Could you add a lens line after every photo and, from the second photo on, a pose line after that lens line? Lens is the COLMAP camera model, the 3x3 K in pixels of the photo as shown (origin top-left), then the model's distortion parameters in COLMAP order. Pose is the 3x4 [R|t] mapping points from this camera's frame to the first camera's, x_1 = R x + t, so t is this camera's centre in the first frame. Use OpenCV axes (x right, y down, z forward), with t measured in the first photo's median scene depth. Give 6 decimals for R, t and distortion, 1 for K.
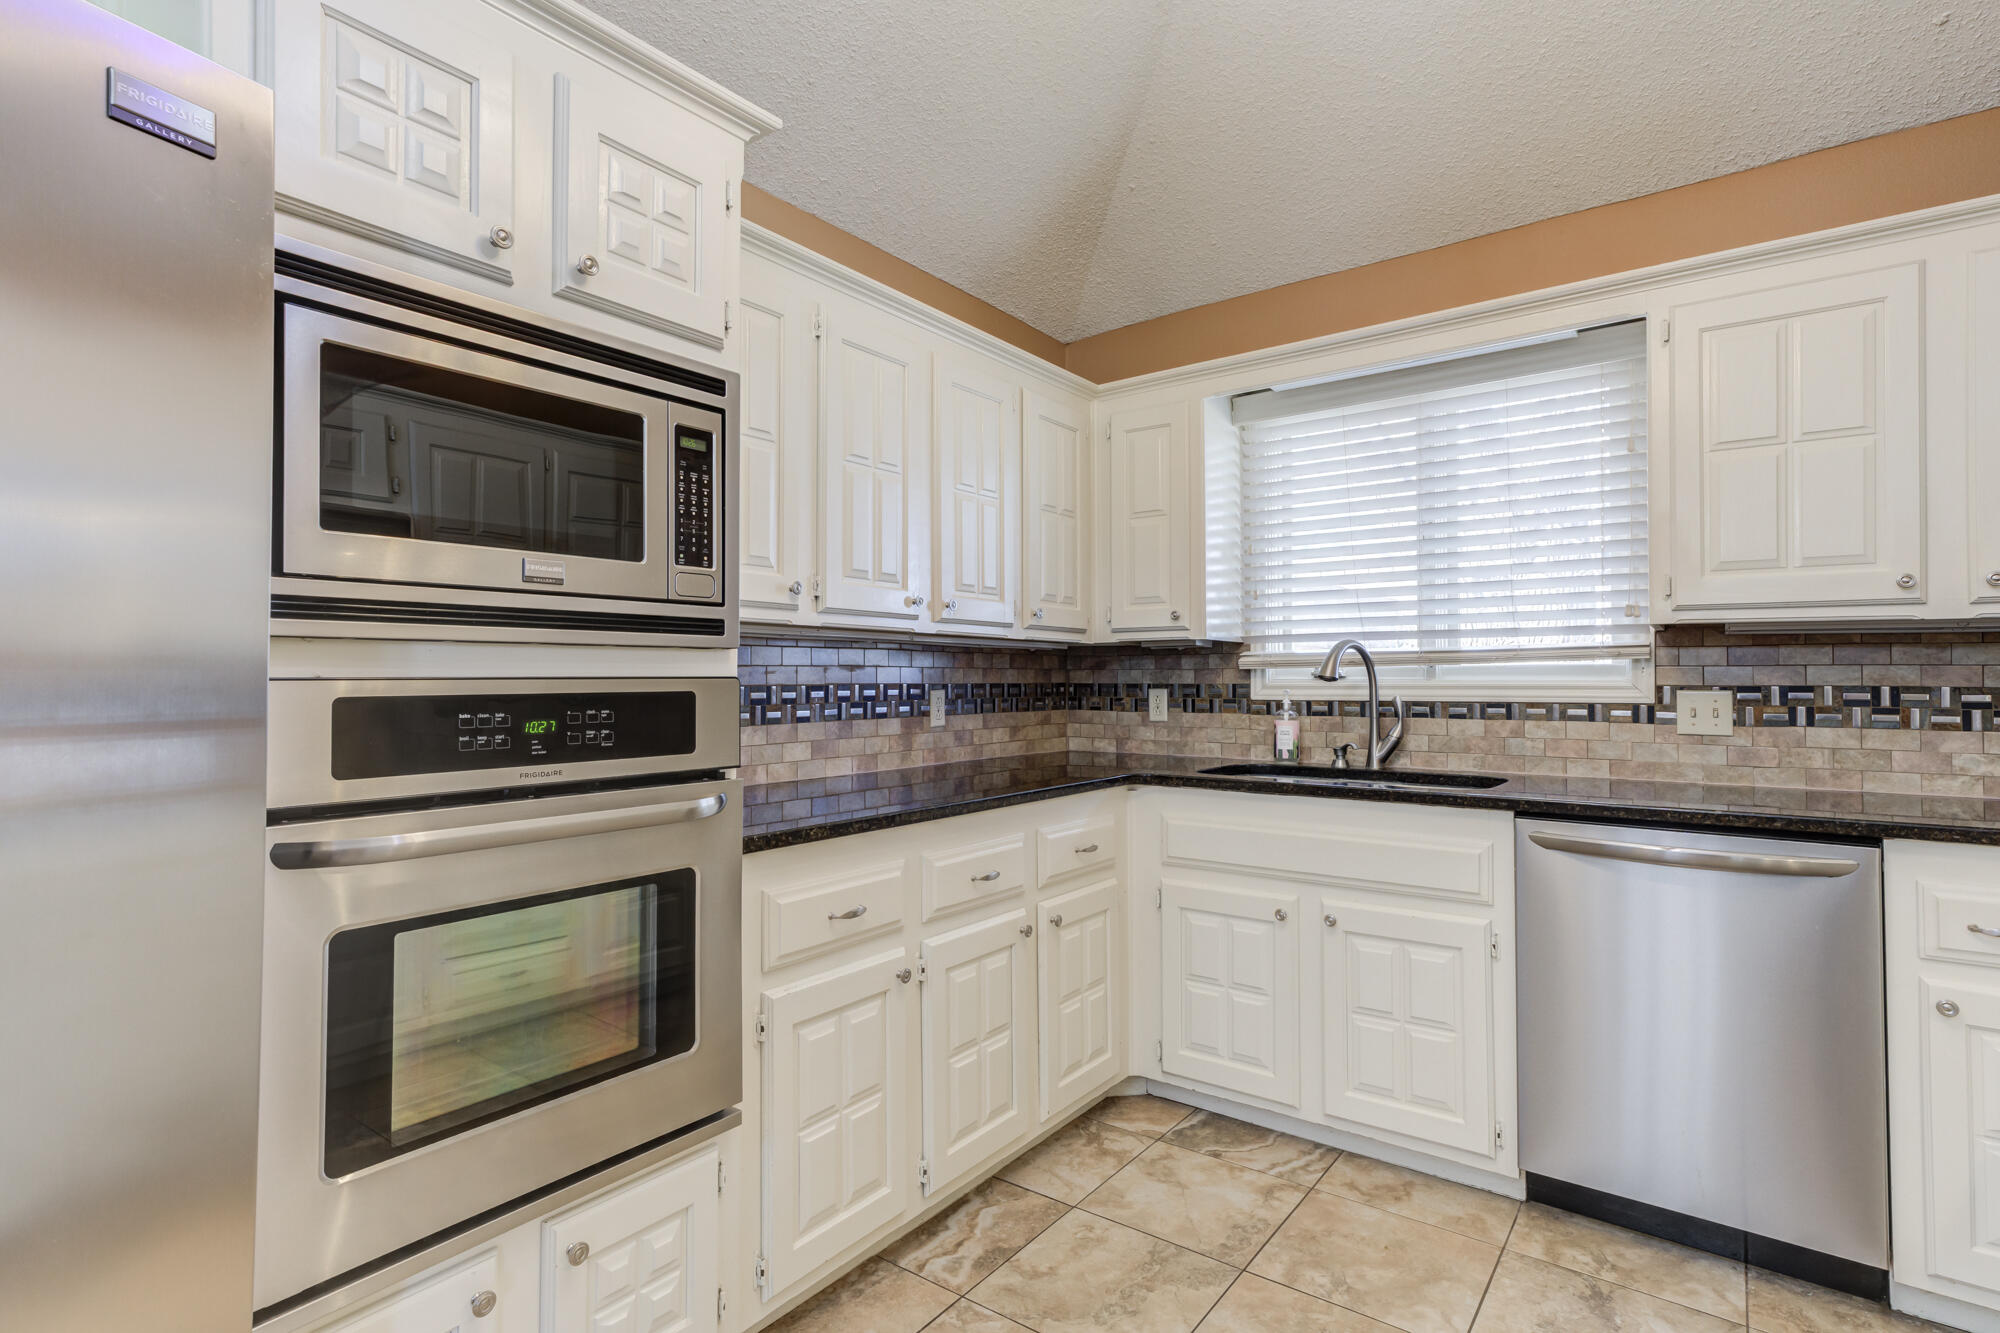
lens RADIAL K [[990.0, 0, 993.3], [0, 990.0, 657.1], [0, 0, 1]] dist [-0.002294, 0.010692]
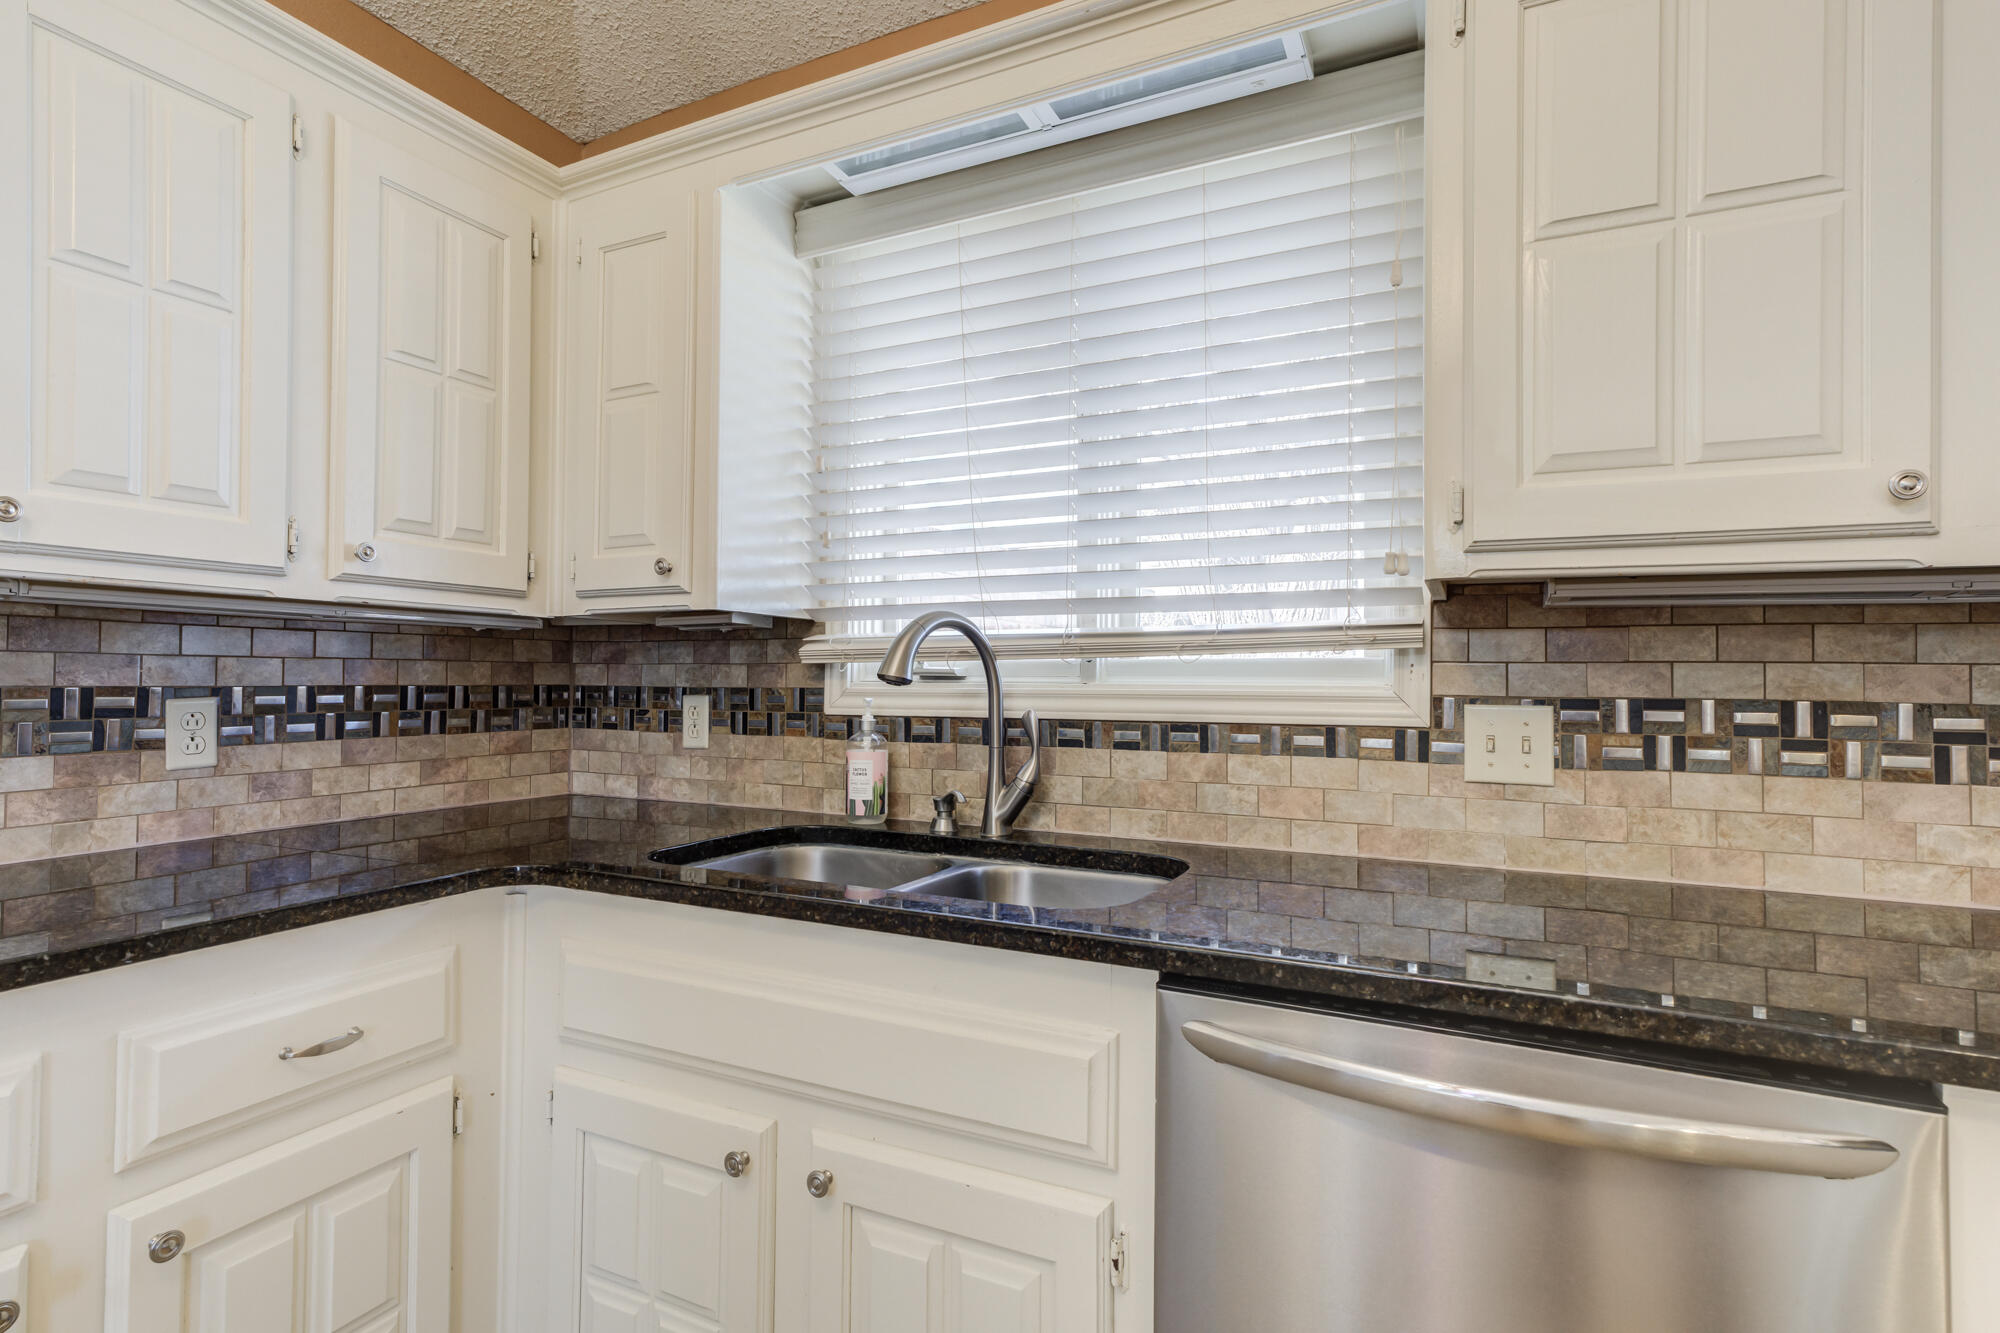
lens RADIAL K [[1016.4, 0, 987.1], [0, 1016.4, 658.7], [0, 0, 1]] dist [0.014868, -0.000319]
pose [[0.983001, 0.010043, 0.183323, 0.299184], [-0.010535, 0.999943, 0.001715, 0.008465], [-0.183295, -0.003617, 0.983051, 0.455168]]
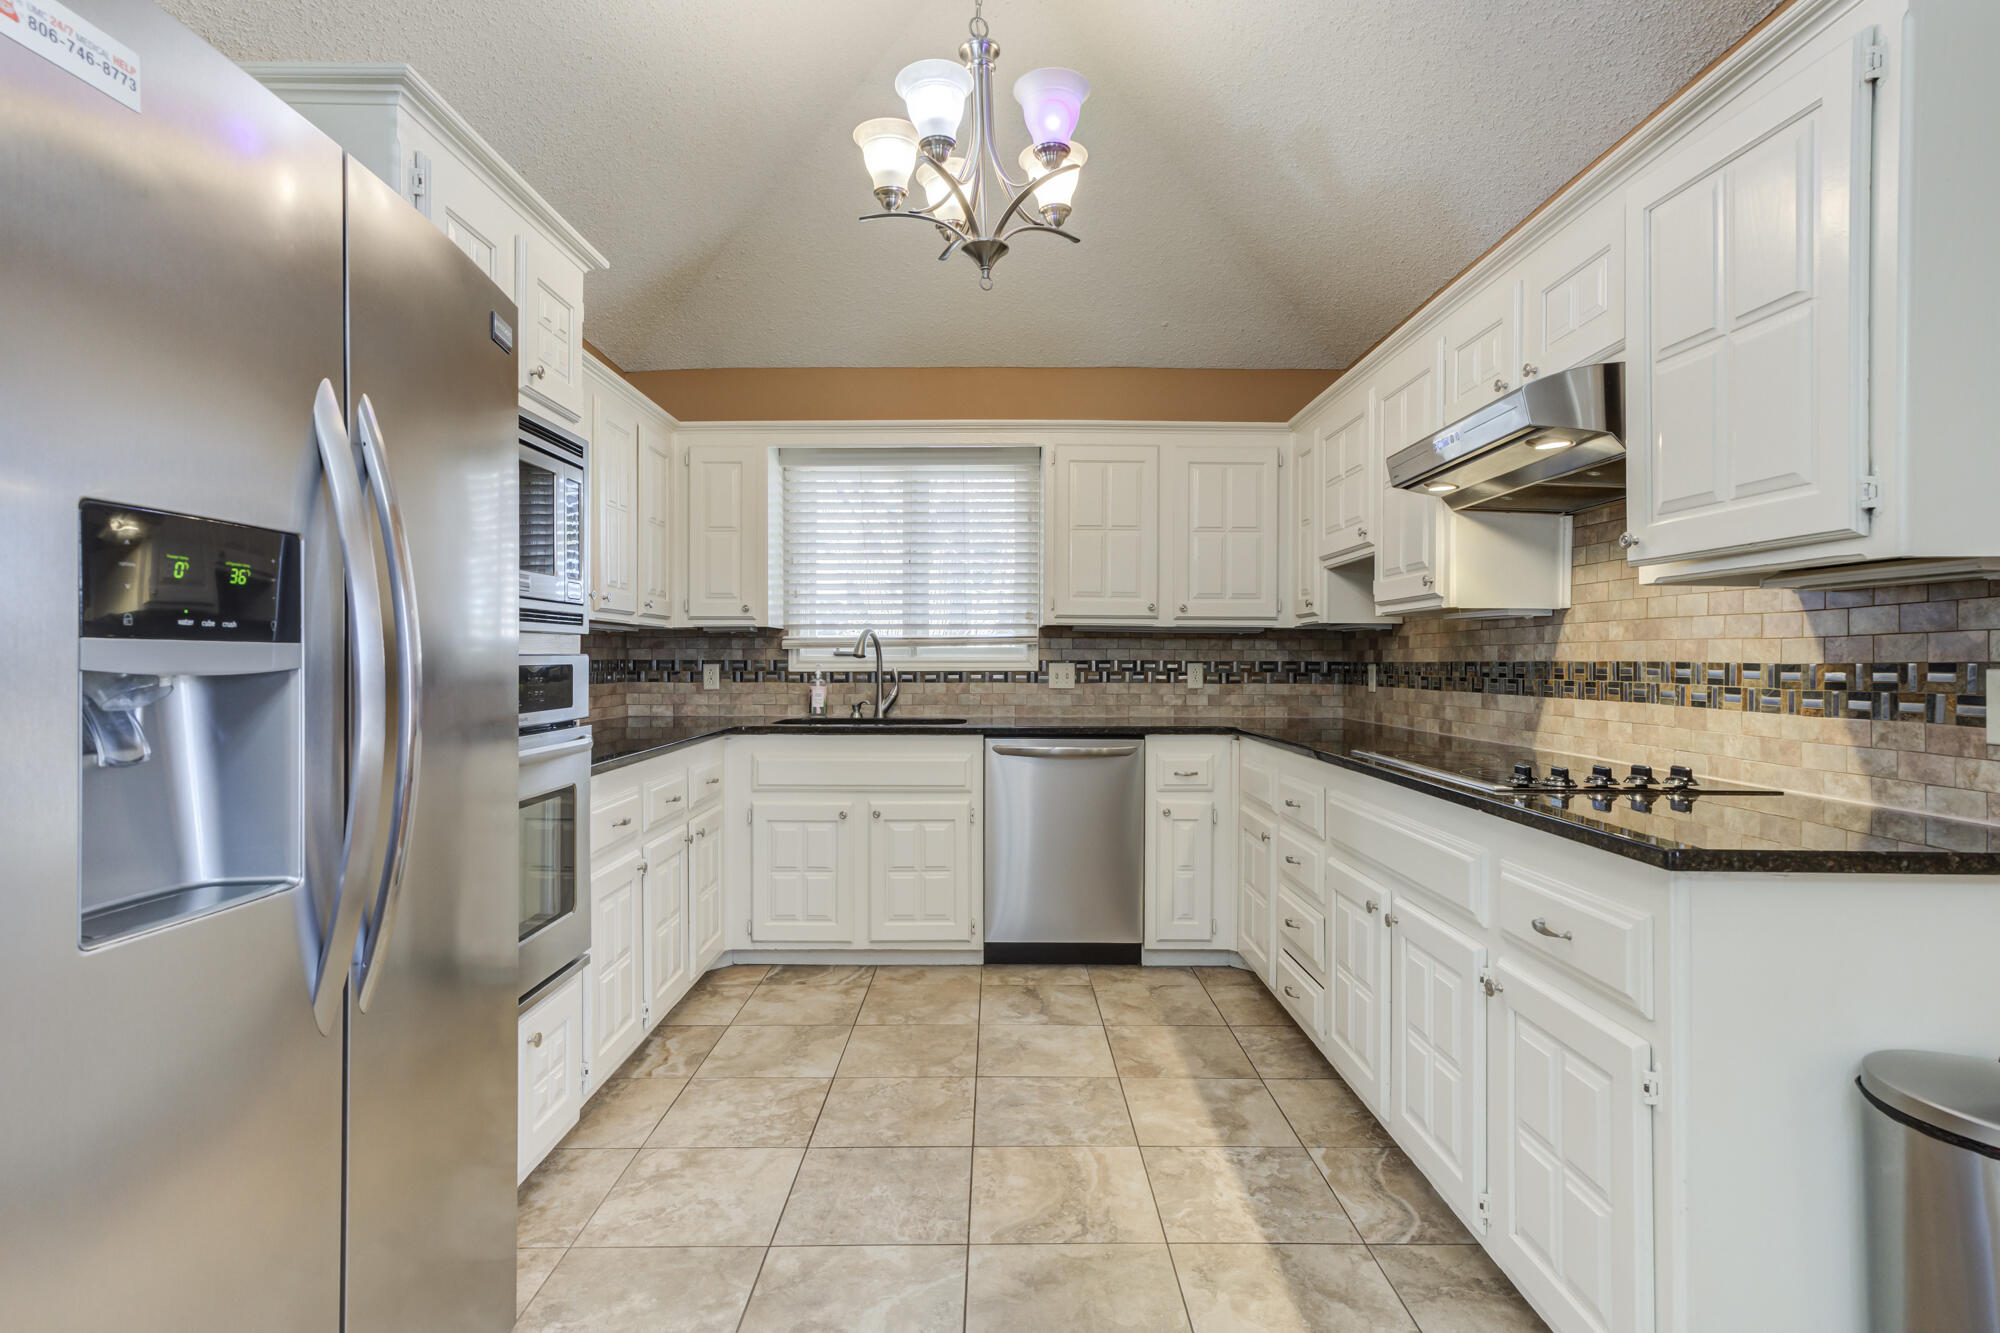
lens RADIAL K [[990.0, 0, 993.3], [0, 990.0, 657.1], [0, 0, 1]] dist [-0.002294, 0.010692]
pose [[0.804877, 0.000400, 0.593442, -0.387293], [-0.013780, 0.999743, 0.018016, -0.006168], [-0.593282, -0.022678, 0.804675, -0.306074]]
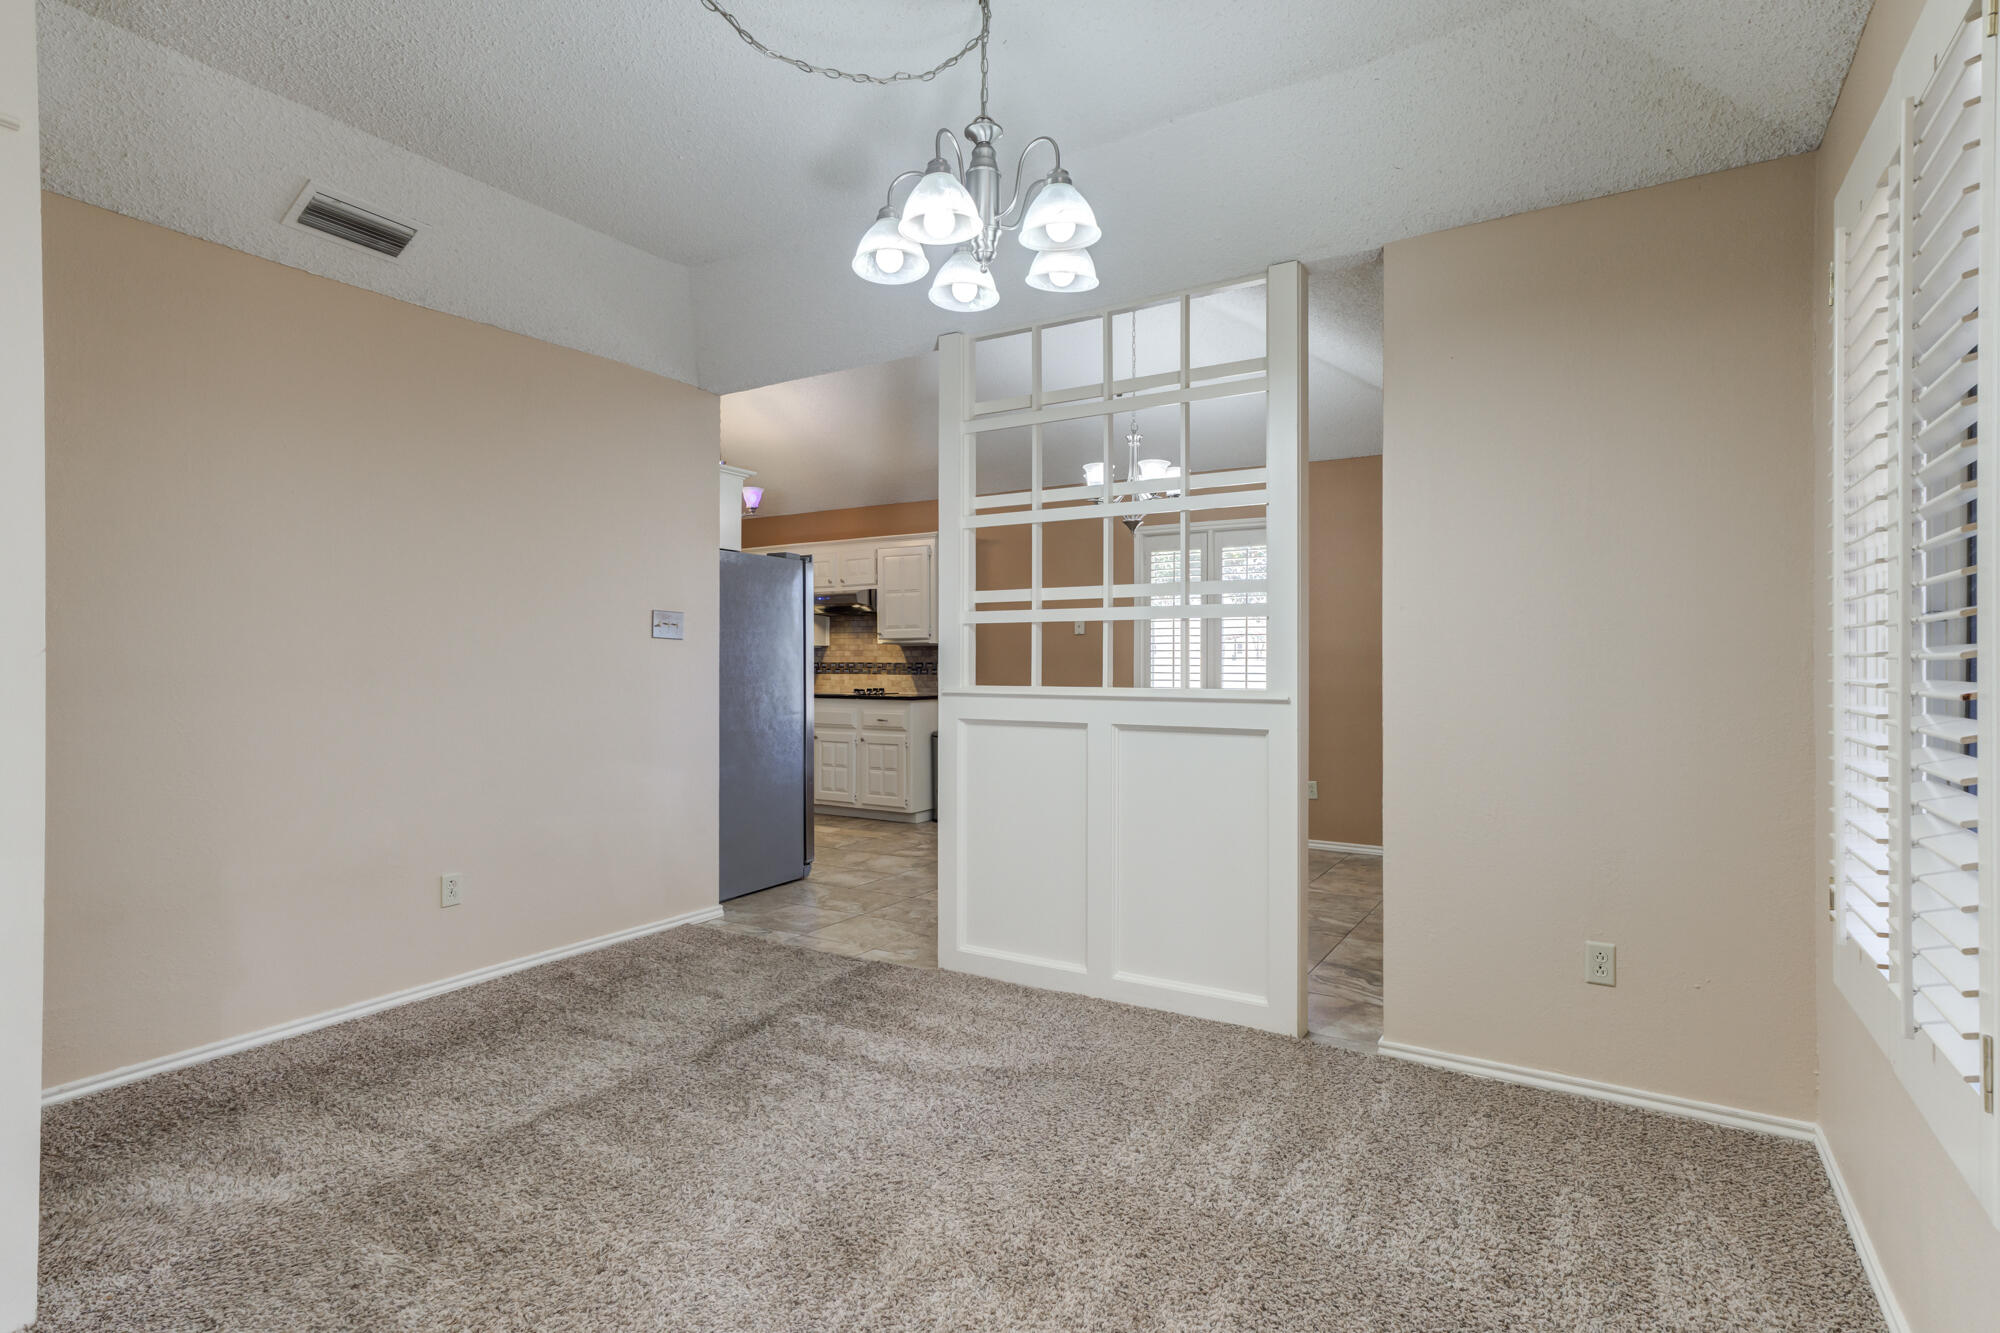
lens RADIAL K [[990.0, 0, 993.3], [0, 990.0, 657.1], [0, 0, 1]] dist [-0.002294, 0.010692]
pose [[-0.086093, 0.001971, 0.996285, -2.448265], [-0.019721, 0.999799, -0.003682, -0.008339], [-0.996092, -0.019965, -0.086037, -0.105389]]
